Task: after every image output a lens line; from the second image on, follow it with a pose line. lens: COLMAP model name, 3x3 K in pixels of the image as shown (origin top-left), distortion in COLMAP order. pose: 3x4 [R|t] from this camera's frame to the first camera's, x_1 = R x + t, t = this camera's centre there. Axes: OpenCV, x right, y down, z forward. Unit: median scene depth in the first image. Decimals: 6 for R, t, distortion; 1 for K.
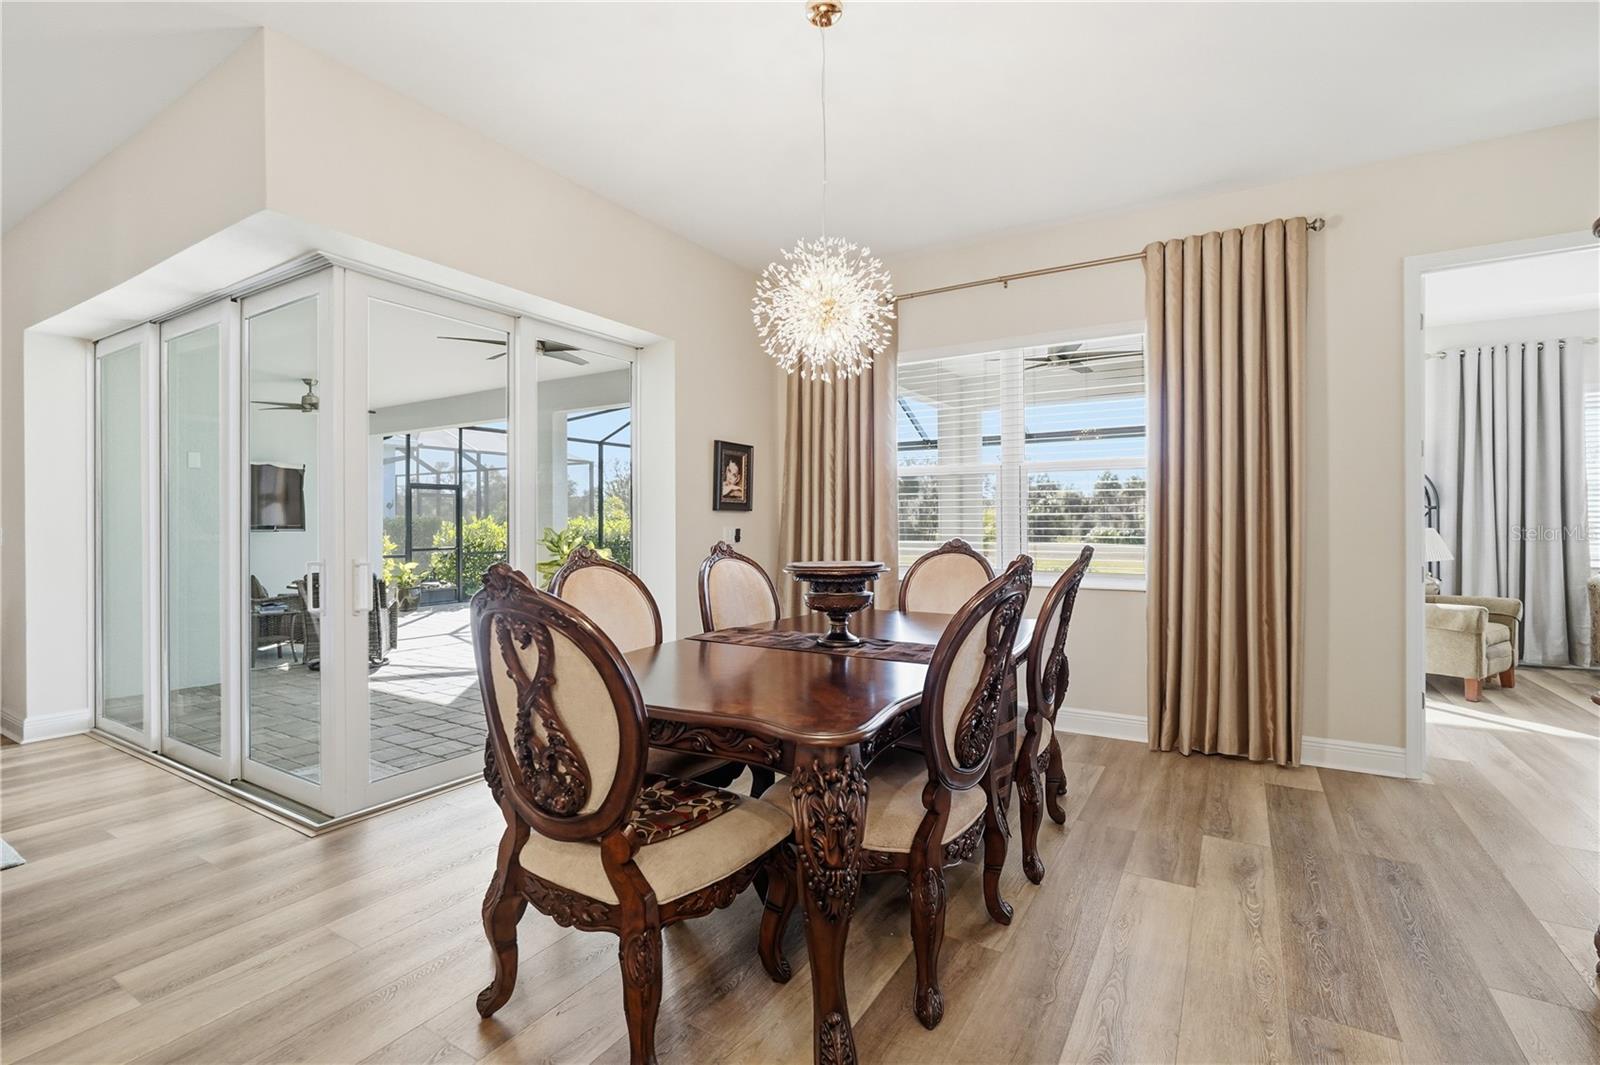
lens RADIAL K [[704.7, 0, 819.9], [0, 704.7, 529.6], [0, 0, 1]] dist [0.000945, 0.000150]
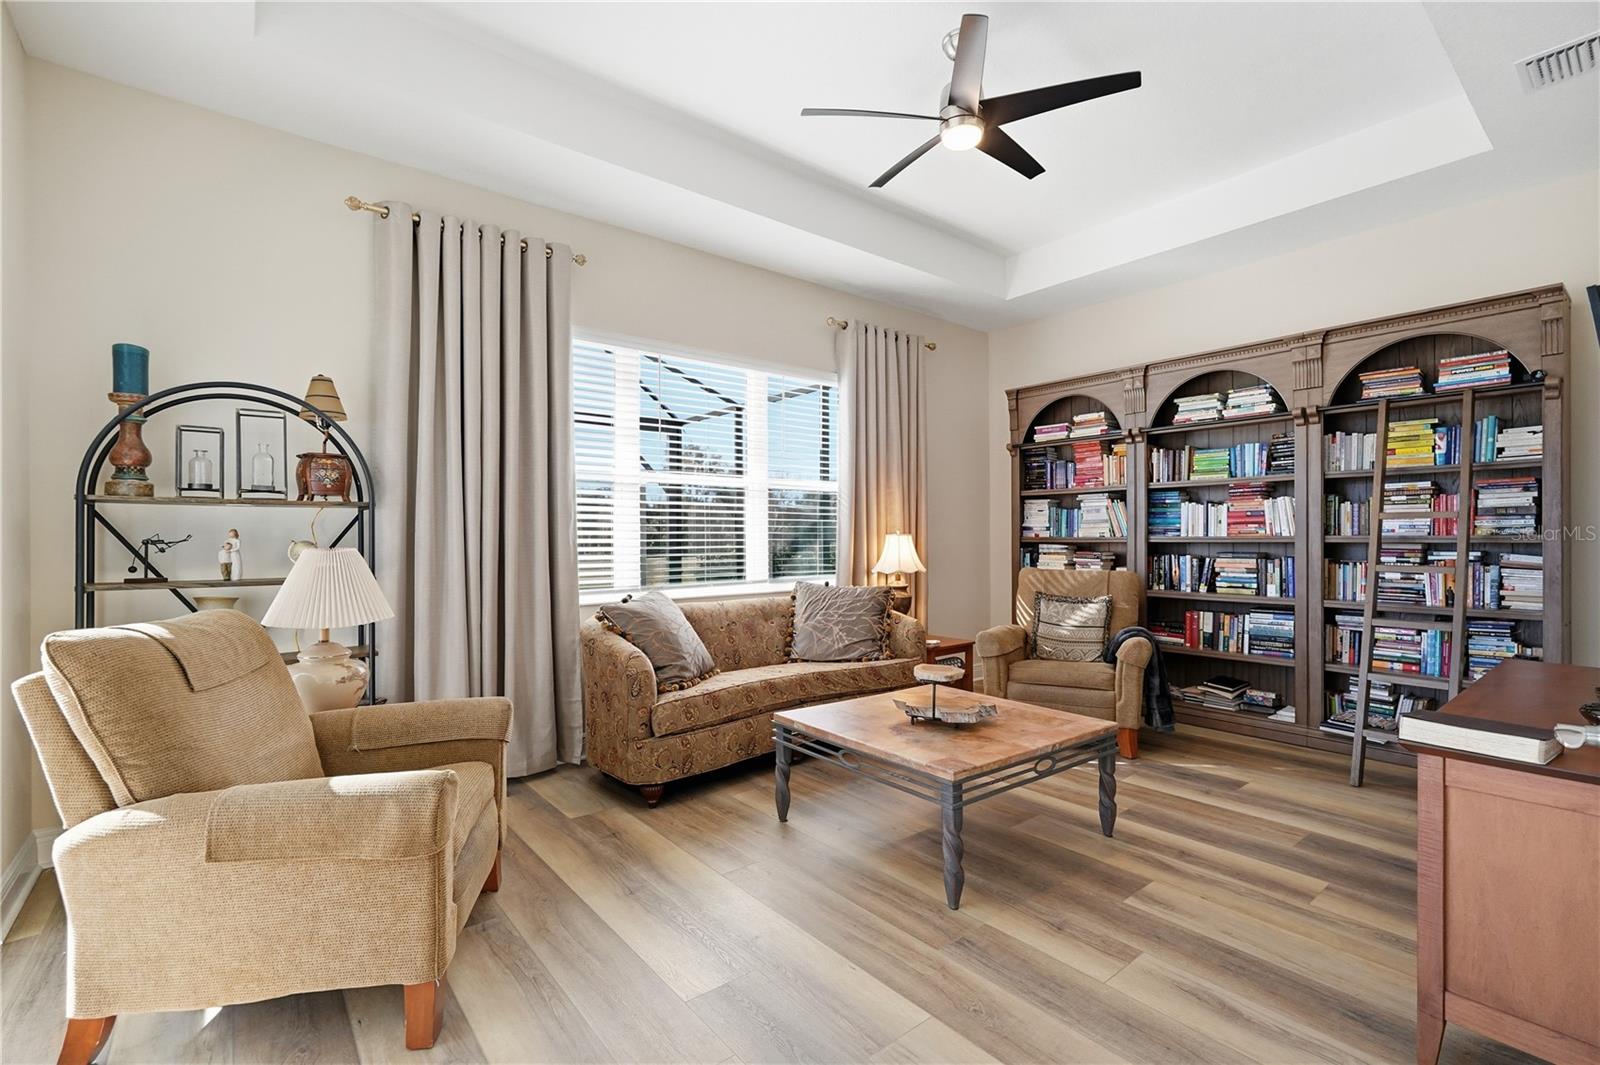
lens RADIAL K [[721.7, 0, 799.7], [0, 721.7, 544.5], [0, 0, 1]] dist [-0.000951, -0.000021]
pose [[0.354565, 0.003581, 0.935024, 0.537865], [0.002957, 0.999983, -0.004950, -0.001009], [-0.935027, 0.004520, 0.354549, 0.571341]]
